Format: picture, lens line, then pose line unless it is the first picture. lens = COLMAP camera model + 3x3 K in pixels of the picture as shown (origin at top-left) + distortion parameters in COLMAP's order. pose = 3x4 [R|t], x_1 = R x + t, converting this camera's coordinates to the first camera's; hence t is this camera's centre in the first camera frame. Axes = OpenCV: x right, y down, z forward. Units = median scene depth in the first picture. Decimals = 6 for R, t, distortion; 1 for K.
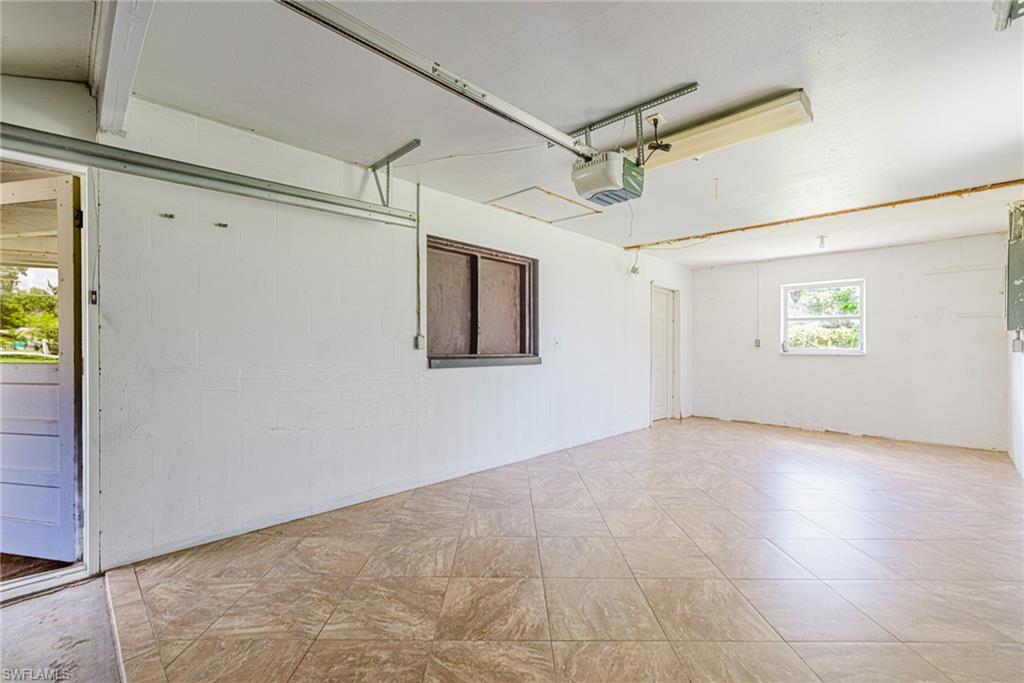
lens RADIAL K [[437.4, 0, 513.3], [0, 437.4, 343.3], [0, 0, 1]] dist [-0.002280, 0.000451]
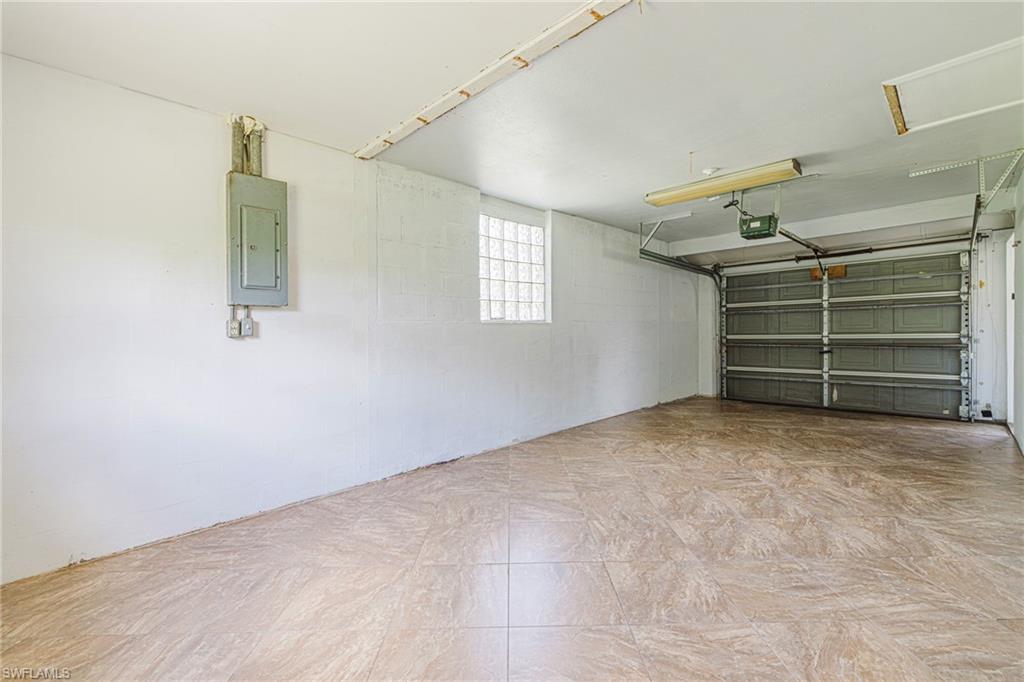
lens RADIAL K [[437.4, 0, 510.7], [0, 437.4, 337.7], [0, 0, 1]] dist [-0.002280, 0.000451]
pose [[-0.999934, 0.006961, 0.009121, 0.781071], [0.007031, 0.999946, 0.007696, 0.025310], [-0.009067, 0.007759, -0.999929, 1.802151]]
